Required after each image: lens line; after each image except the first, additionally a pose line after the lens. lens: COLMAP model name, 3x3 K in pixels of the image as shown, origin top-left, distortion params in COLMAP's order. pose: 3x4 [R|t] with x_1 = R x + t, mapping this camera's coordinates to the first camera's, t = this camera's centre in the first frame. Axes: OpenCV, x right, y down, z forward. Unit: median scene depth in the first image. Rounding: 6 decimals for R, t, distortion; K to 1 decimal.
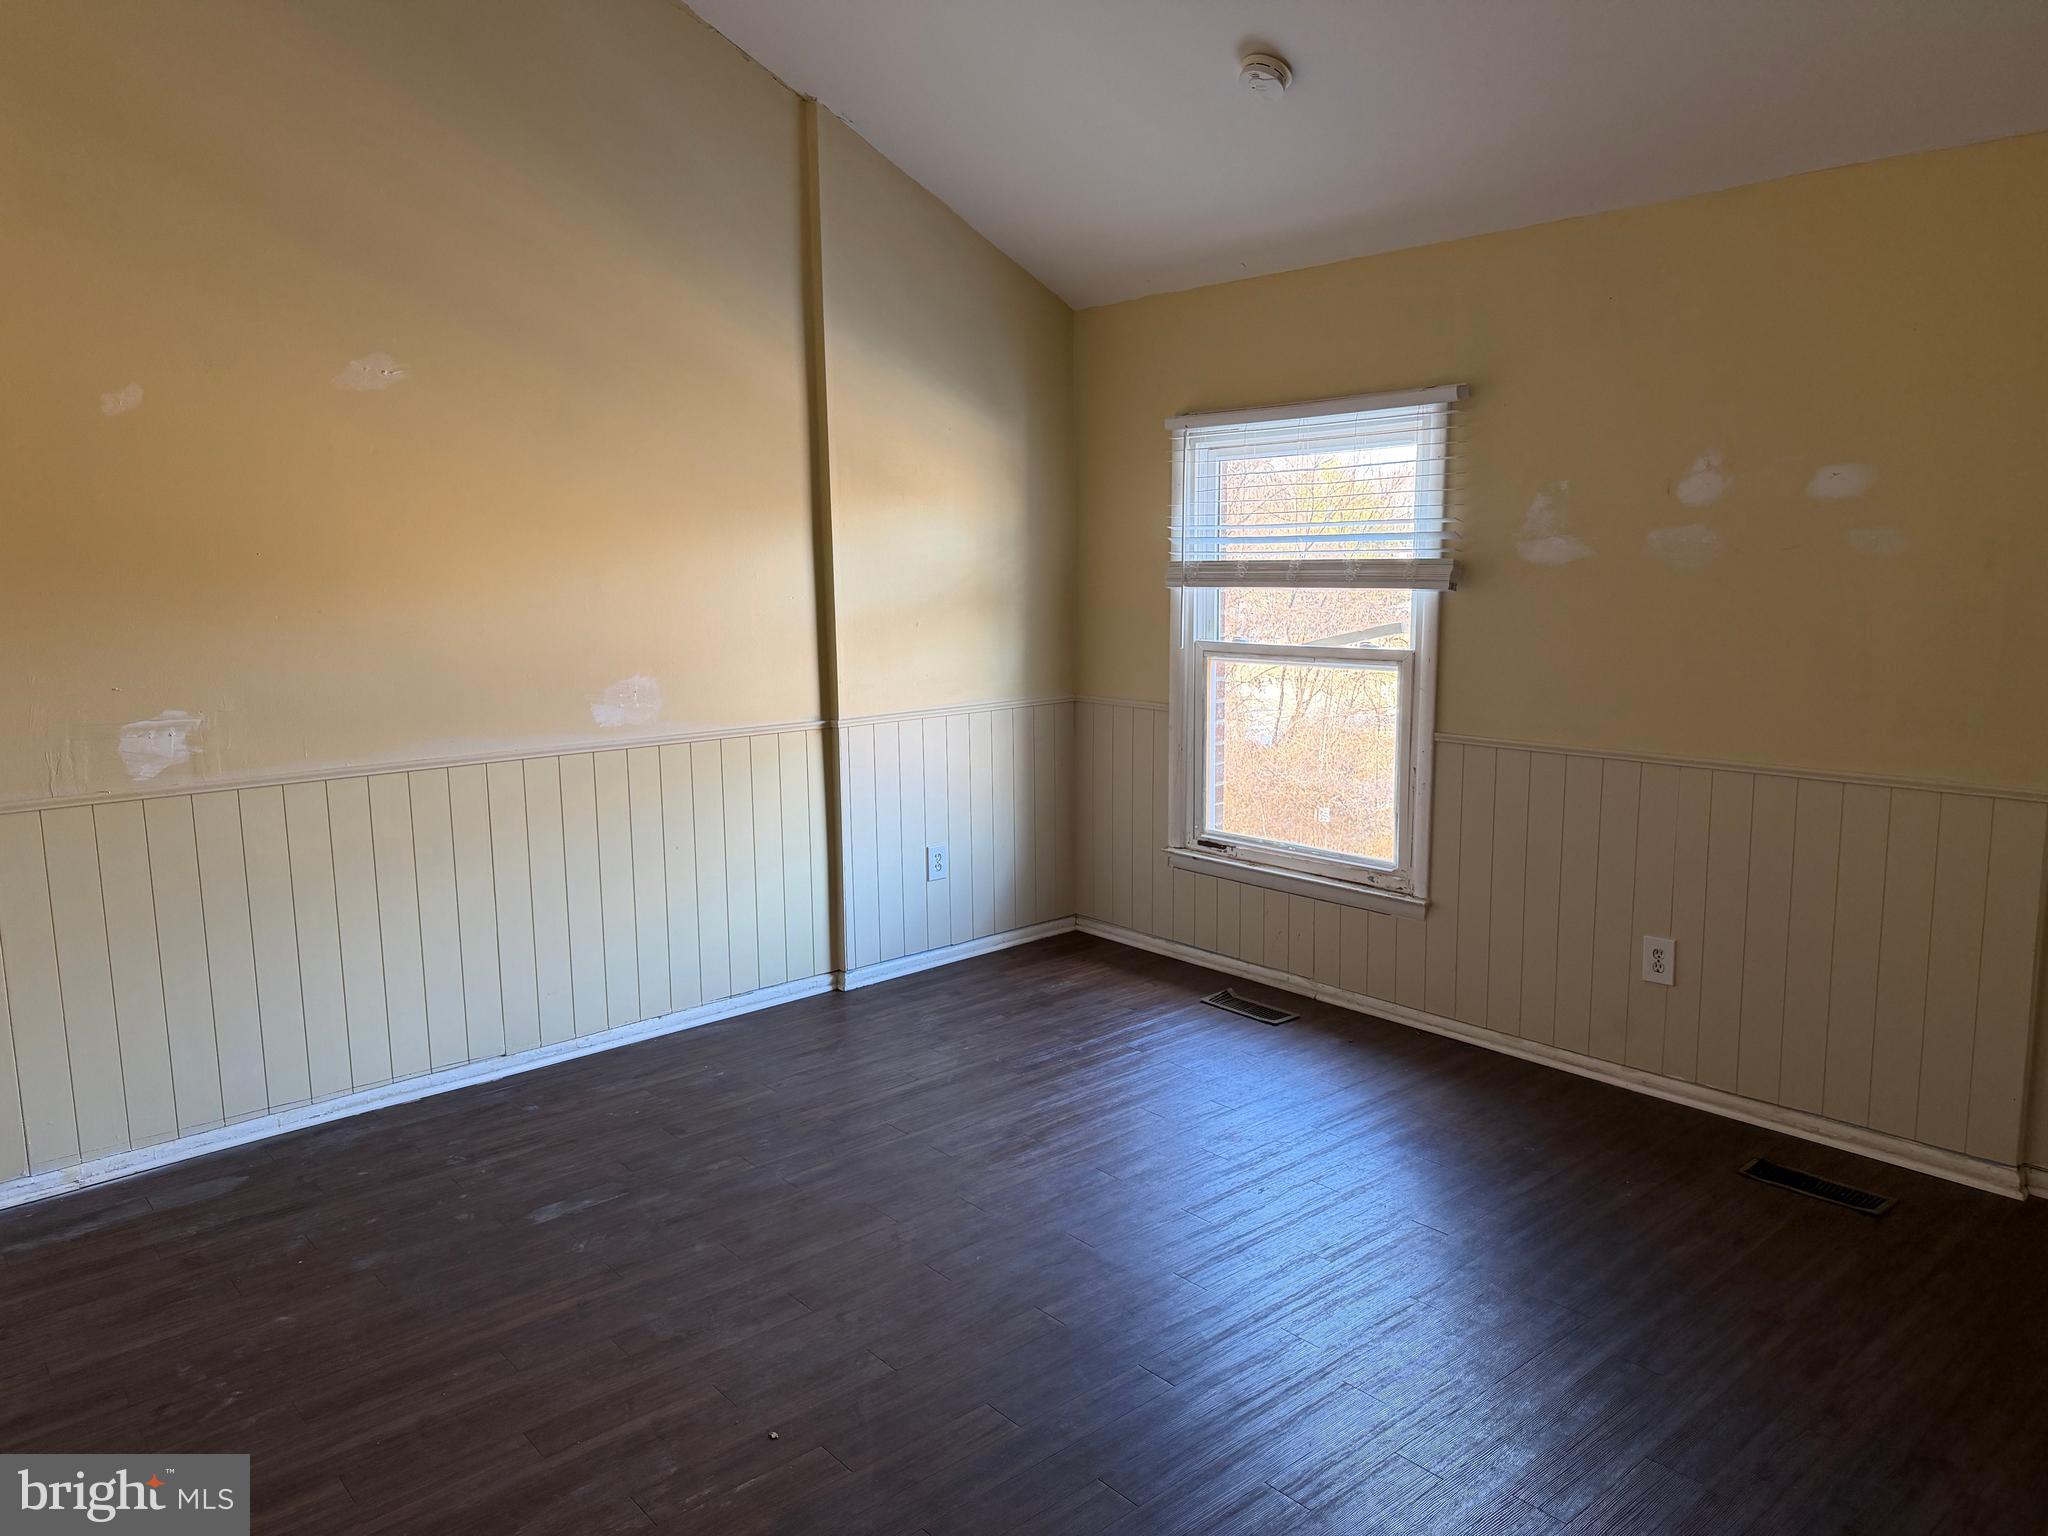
lens RADIAL K [[1406.5, 0, 1024.0], [0, 1406.5, 768.0], [0, 0, 1]] dist [0.007094, -0.046297]
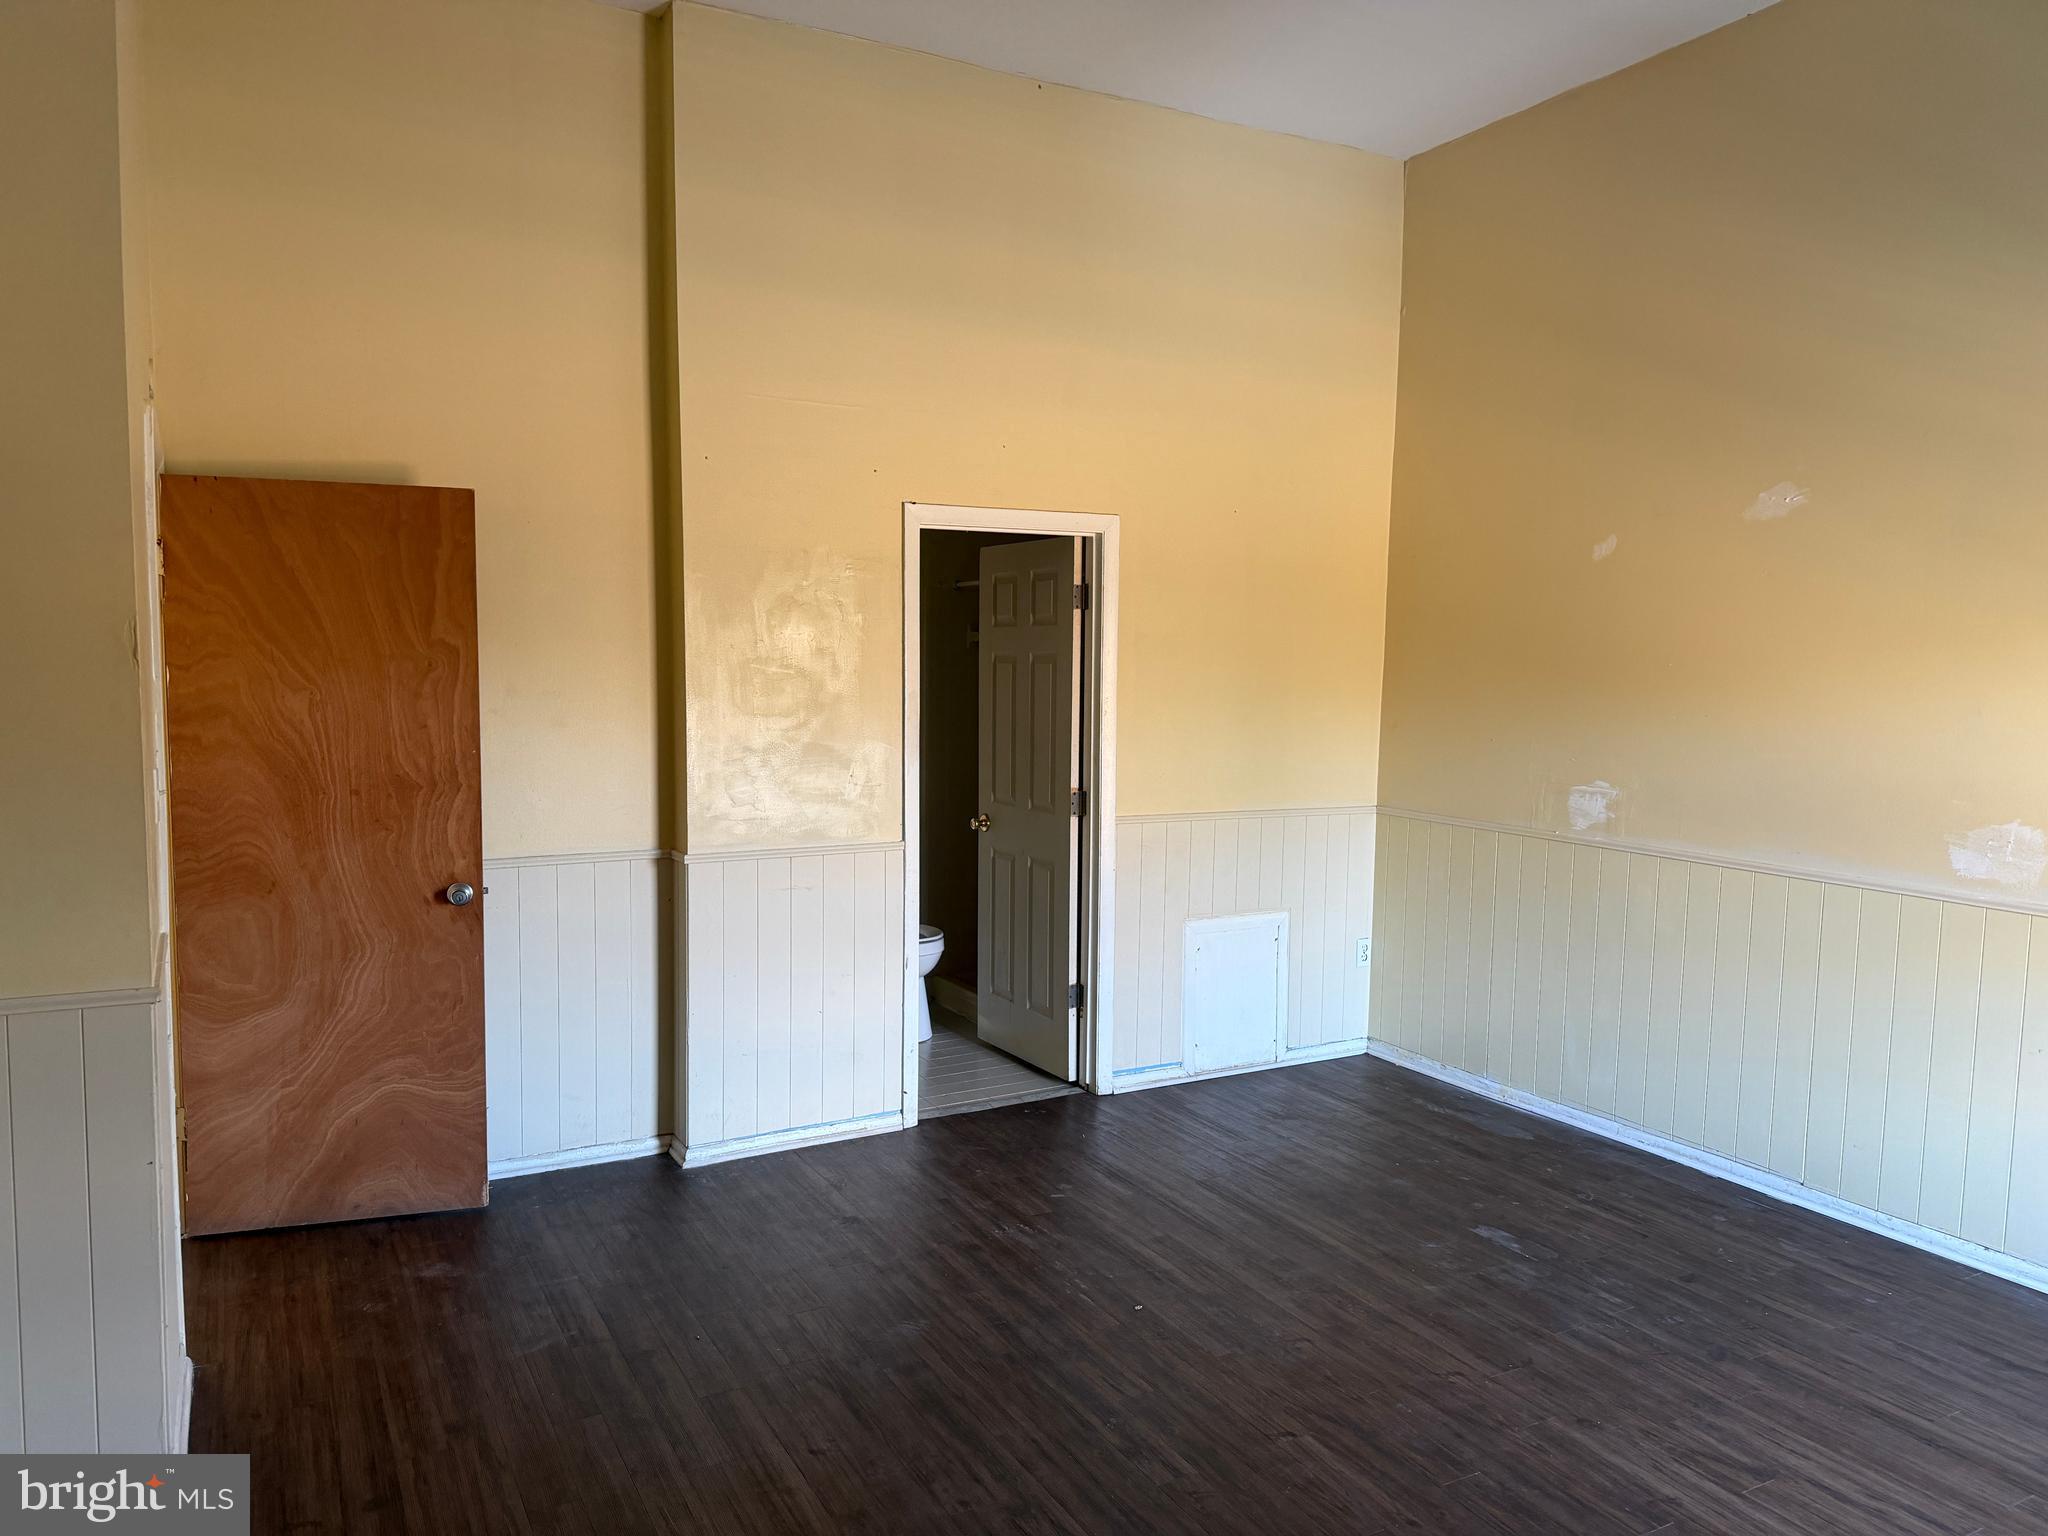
lens RADIAL K [[1453.6, 0, 1024.0], [0, 1453.6, 768.0], [0, 0, 1]] dist [-0.009472, -0.001844]
pose [[-0.233253, 0.089004, -0.968334, 0.774151], [-0.154888, 0.979689, 0.127358, -0.133684], [0.960001, 0.179690, -0.214730, 0.725036]]
